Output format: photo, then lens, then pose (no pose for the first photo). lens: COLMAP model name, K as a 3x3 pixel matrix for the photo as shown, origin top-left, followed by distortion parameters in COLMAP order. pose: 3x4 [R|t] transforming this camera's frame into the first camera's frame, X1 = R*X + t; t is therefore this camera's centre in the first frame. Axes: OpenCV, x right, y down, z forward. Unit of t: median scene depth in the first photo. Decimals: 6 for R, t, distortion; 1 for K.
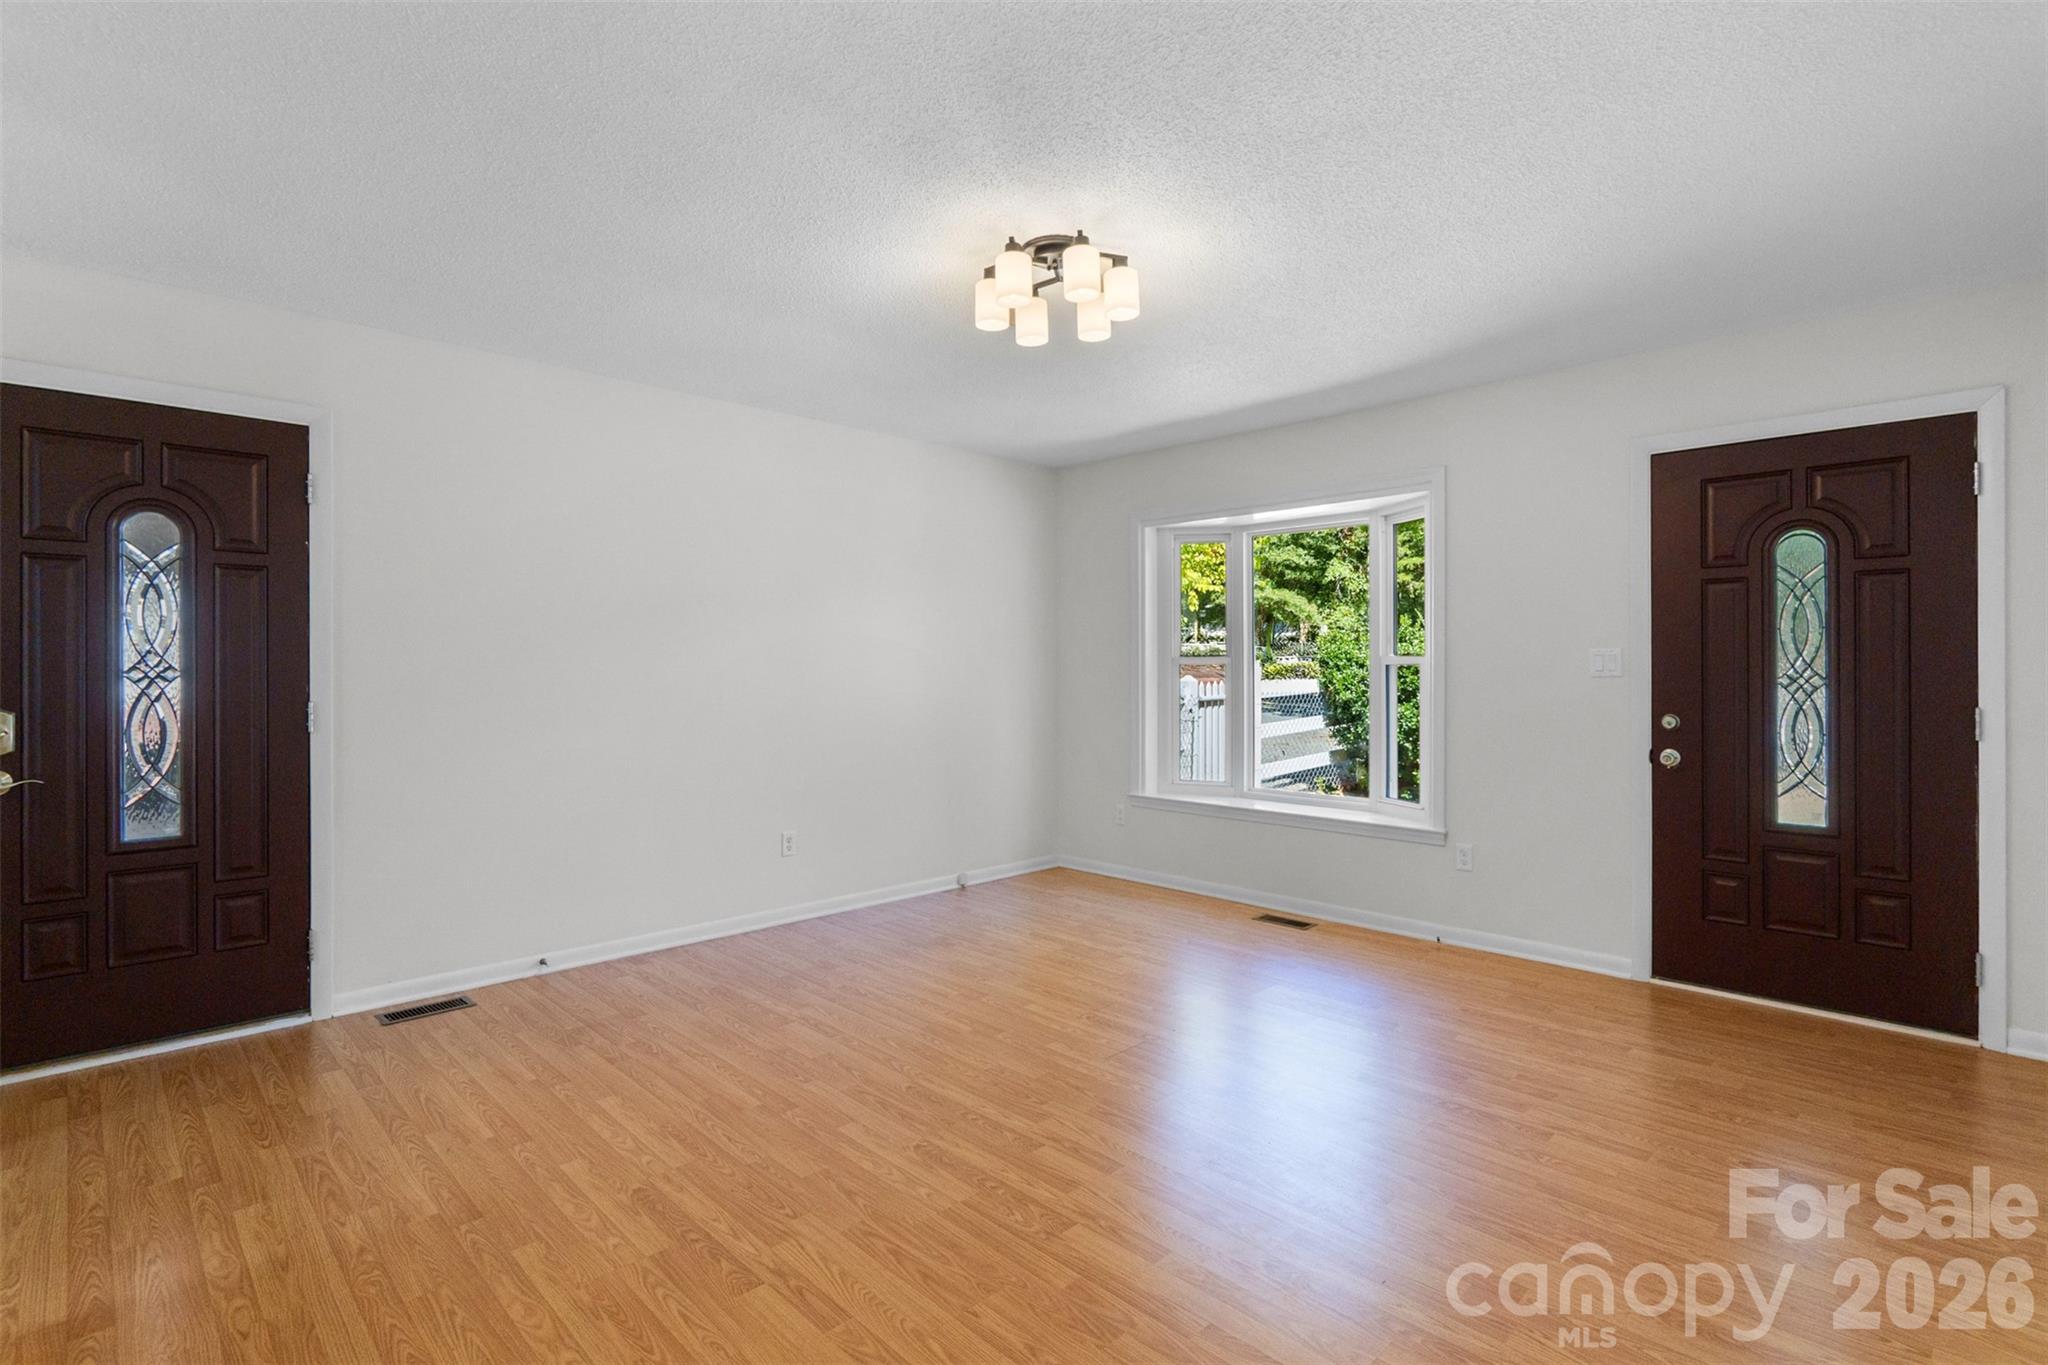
lens RADIAL K [[972.5, 0, 1032.0], [0, 972.5, 665.2], [0, 0, 1]] dist [-0.012328, -0.000308]
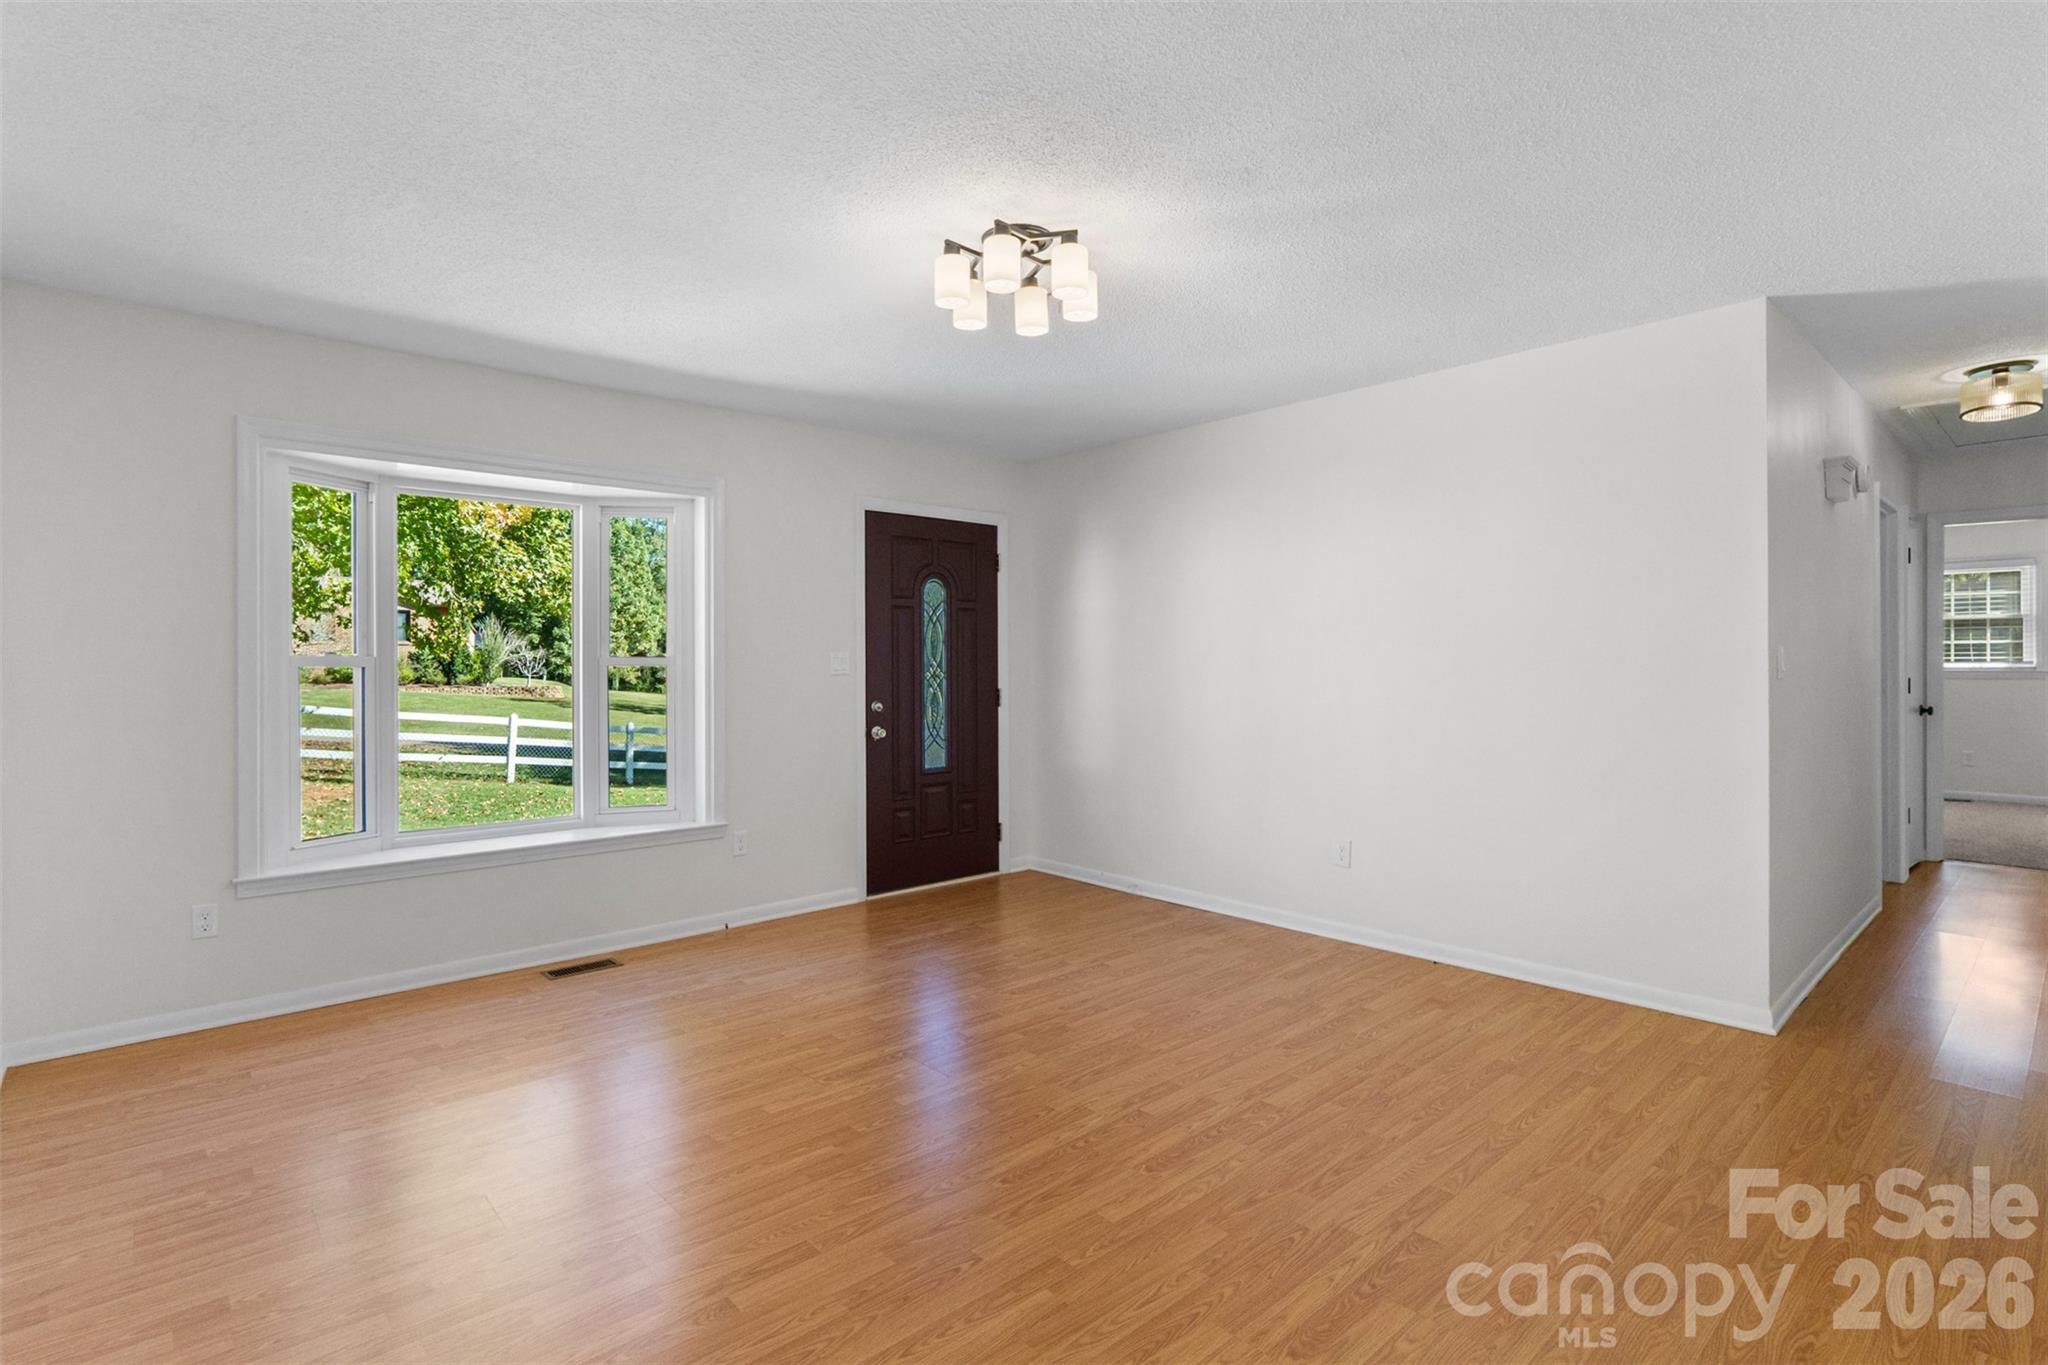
lens RADIAL K [[976.7, 0, 1024.0], [0, 976.7, 682.5], [0, 0, 1]] dist [-0.016883, -0.000141]
pose [[0.047929, -0.018365, 0.998682, -0.758942], [0.003445, 0.999828, 0.018220, -0.001172], [-0.998845, 0.002567, 0.047984, 0.762741]]
